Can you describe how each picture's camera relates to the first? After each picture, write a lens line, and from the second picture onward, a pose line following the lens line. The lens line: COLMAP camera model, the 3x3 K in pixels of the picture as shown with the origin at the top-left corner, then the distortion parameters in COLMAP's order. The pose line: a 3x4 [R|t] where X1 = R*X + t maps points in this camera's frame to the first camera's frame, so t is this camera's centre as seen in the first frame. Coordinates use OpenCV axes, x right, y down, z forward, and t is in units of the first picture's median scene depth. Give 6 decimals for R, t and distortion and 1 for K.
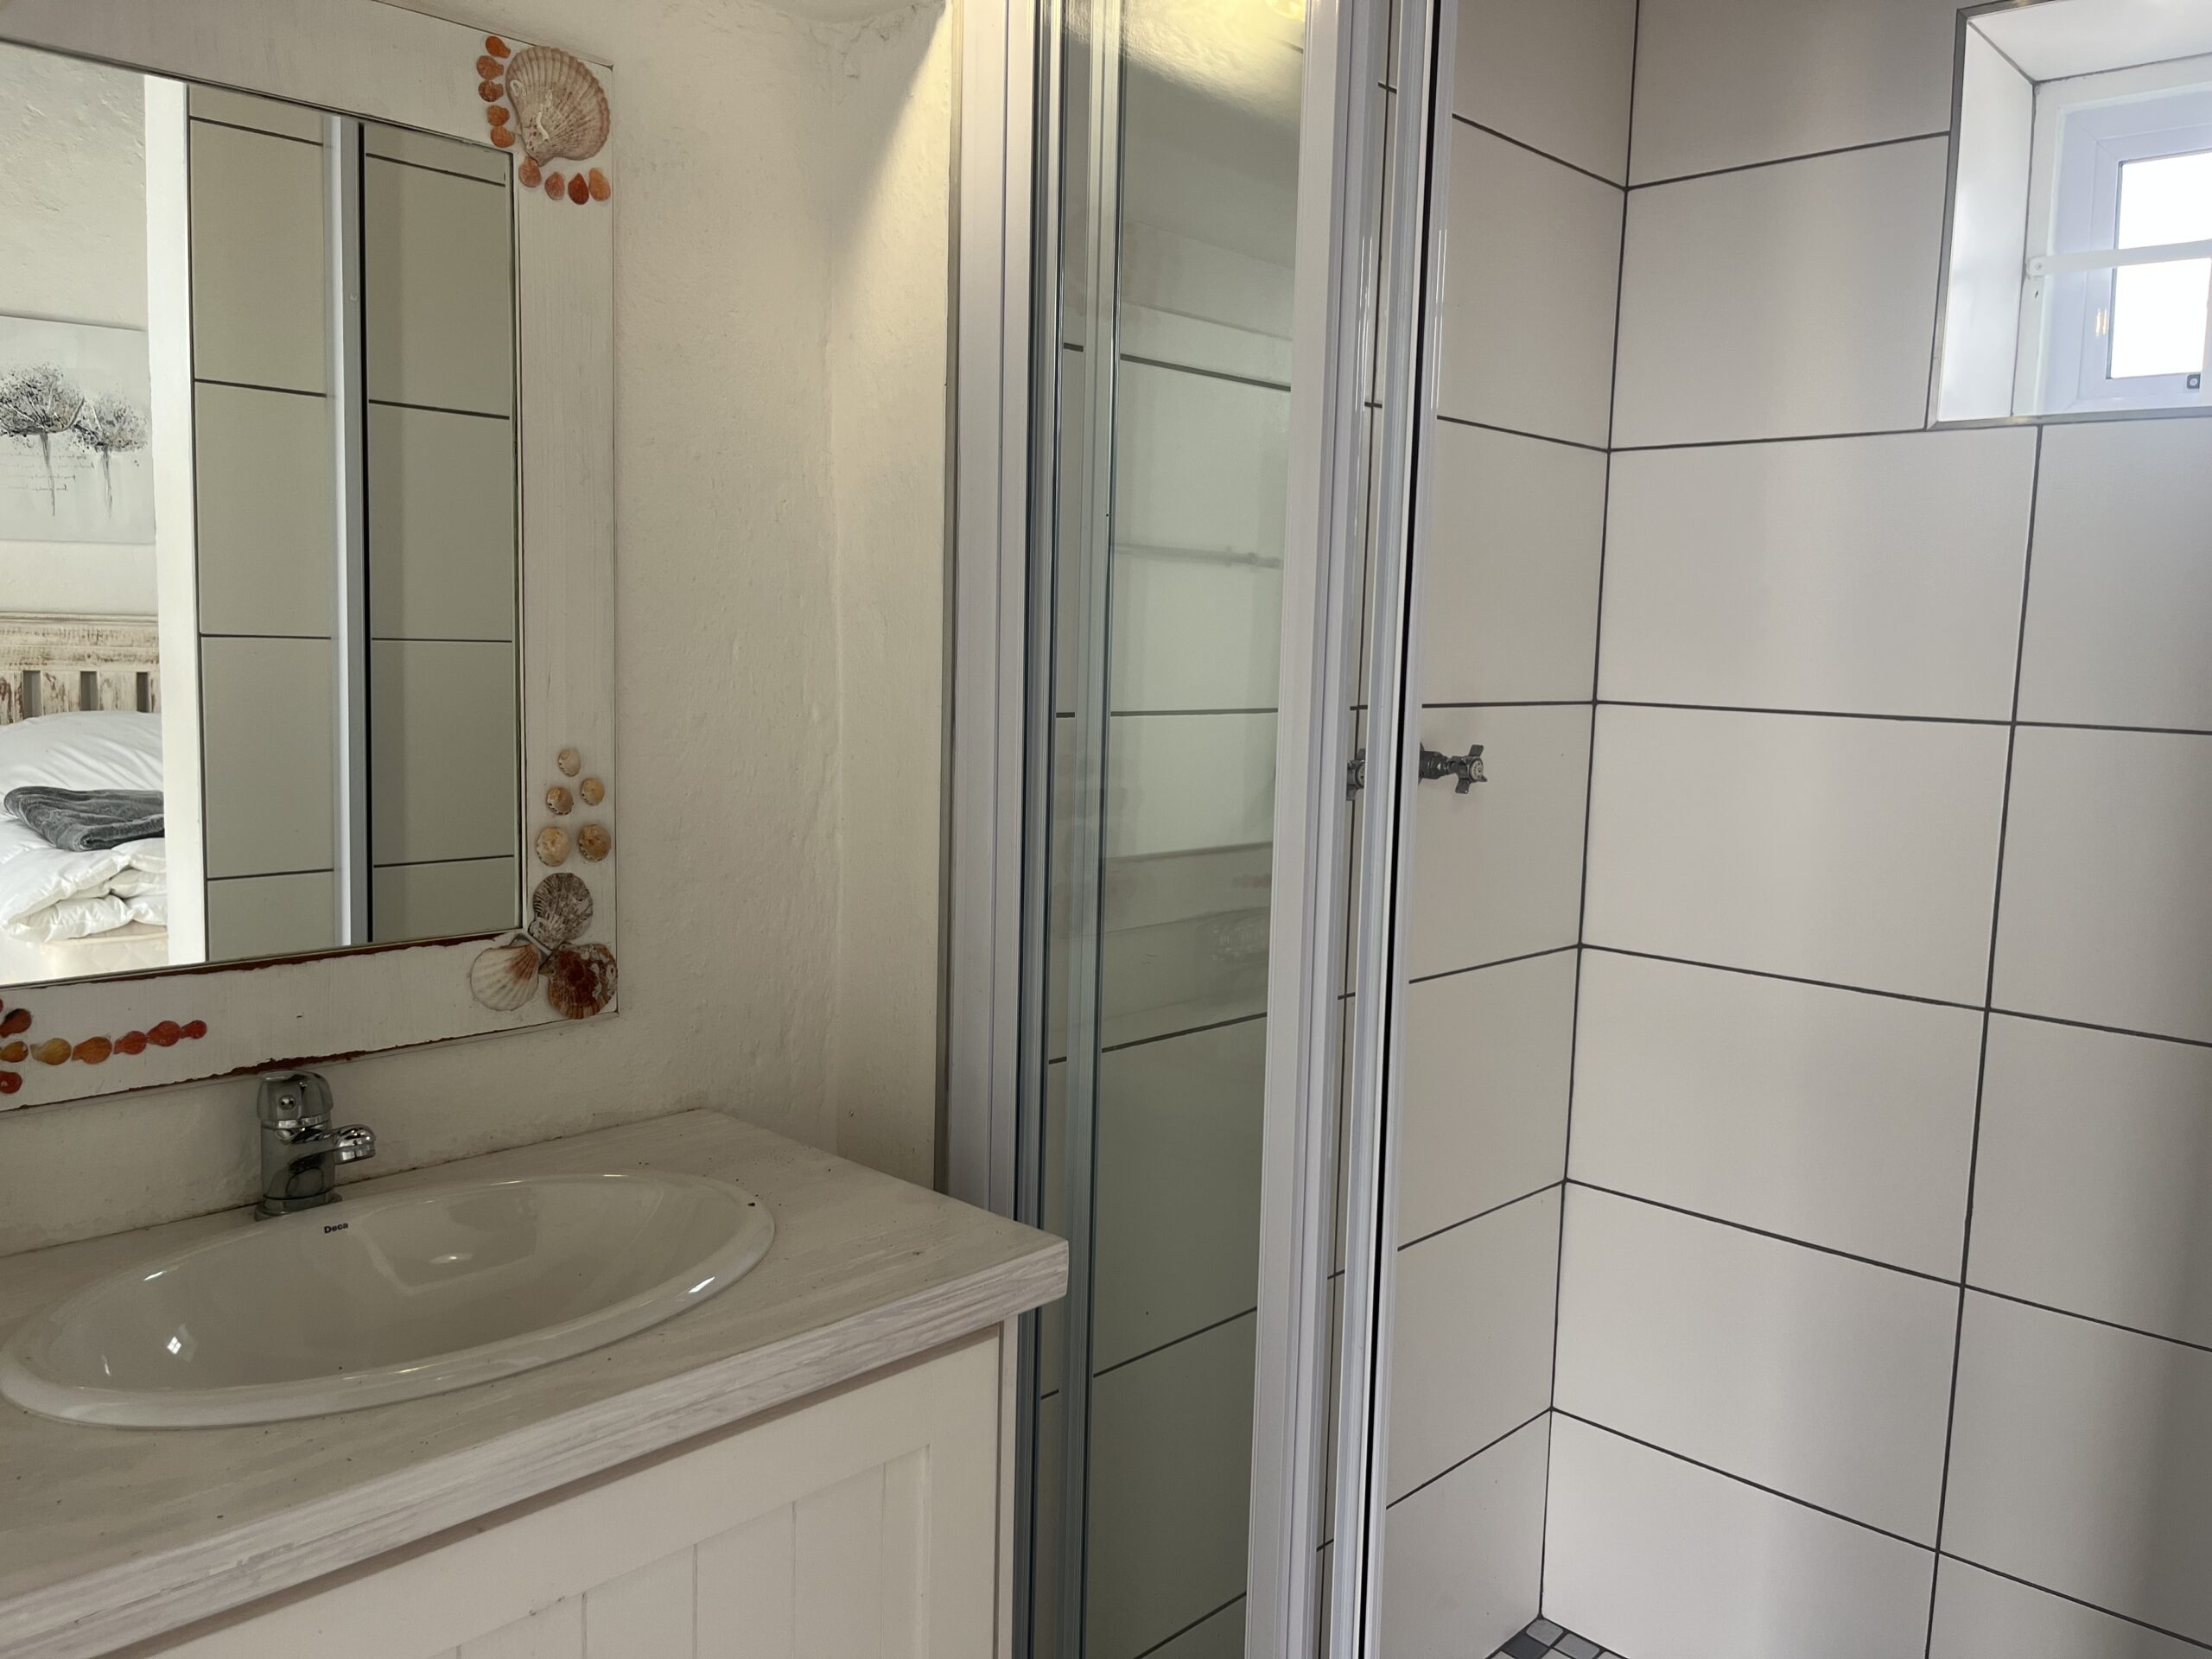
lens RADIAL K [[1675.8, 0, 1108.8], [0, 1675.8, 827.0], [0, 0, 1]] dist [0.044442, -0.040895]
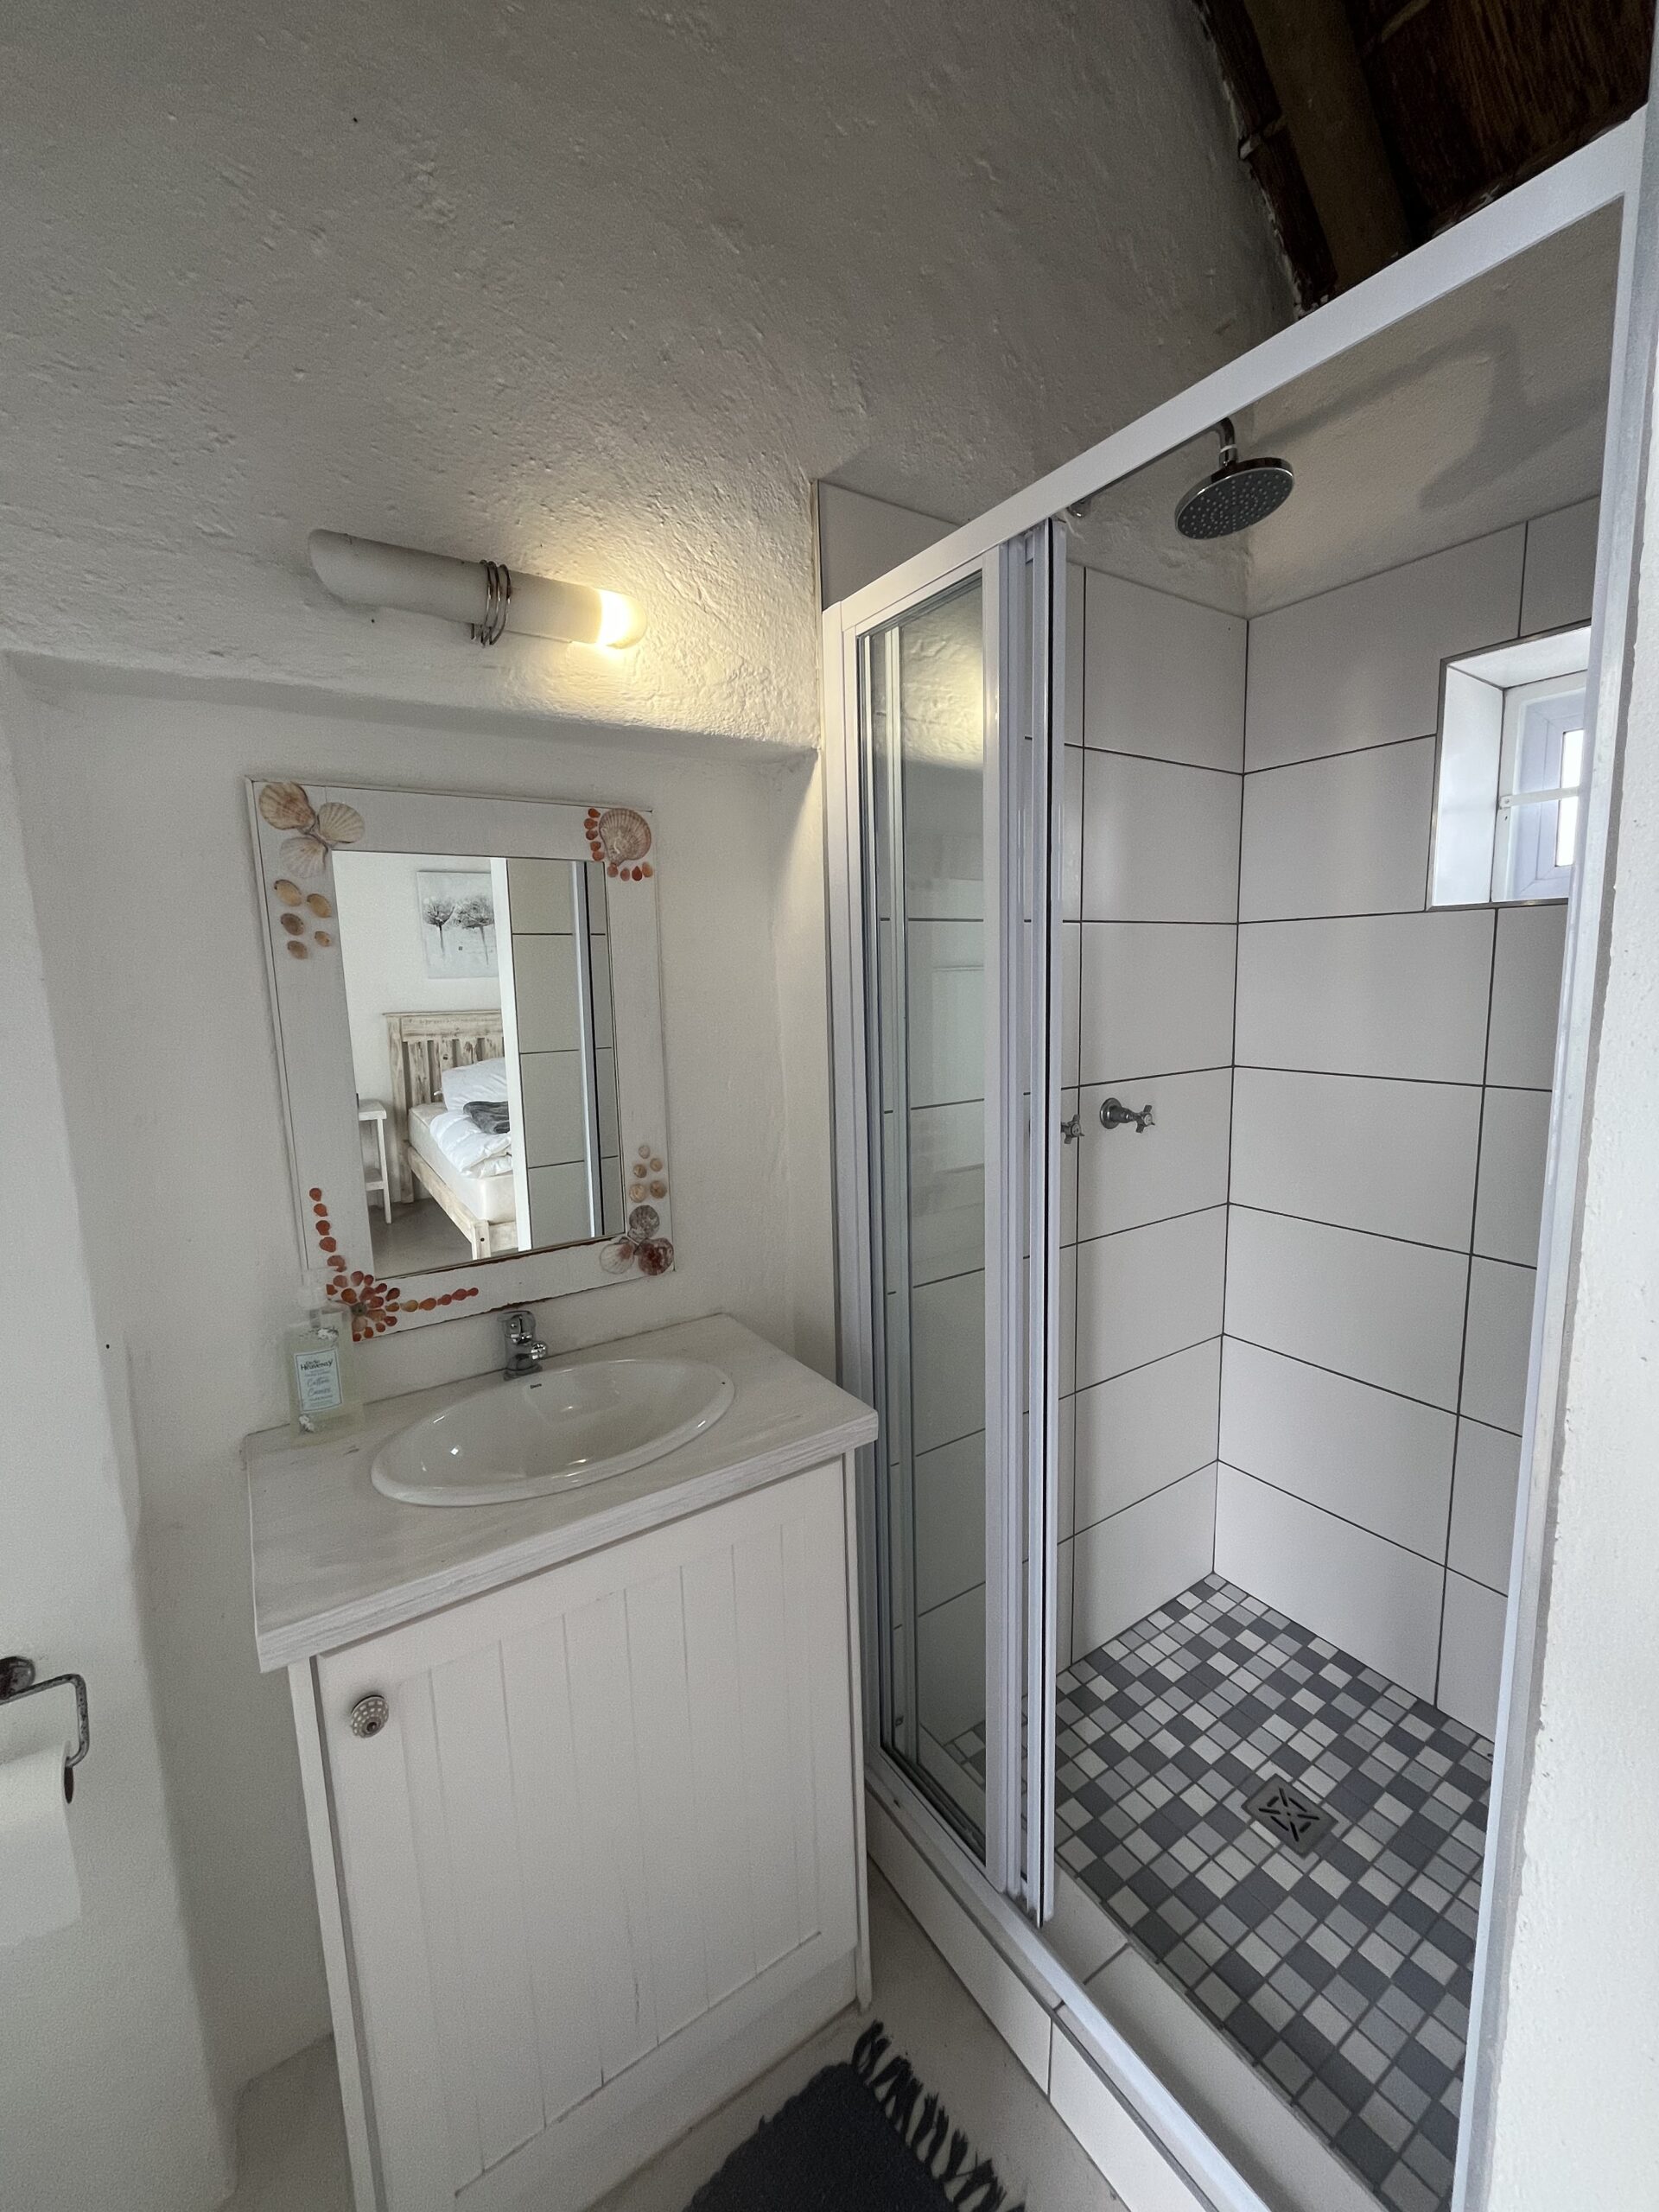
lens RADIAL K [[895.1, 0, 828.6], [0, 895.1, 1099.3], [0, 0, 1]] dist [0.000360, 0.000034]
pose [[0.976216, -0.022050, -0.215674, 0.135703], [0.026790, 0.999459, 0.019077, -0.120515], [0.215137, -0.024401, 0.976279, -0.006259]]
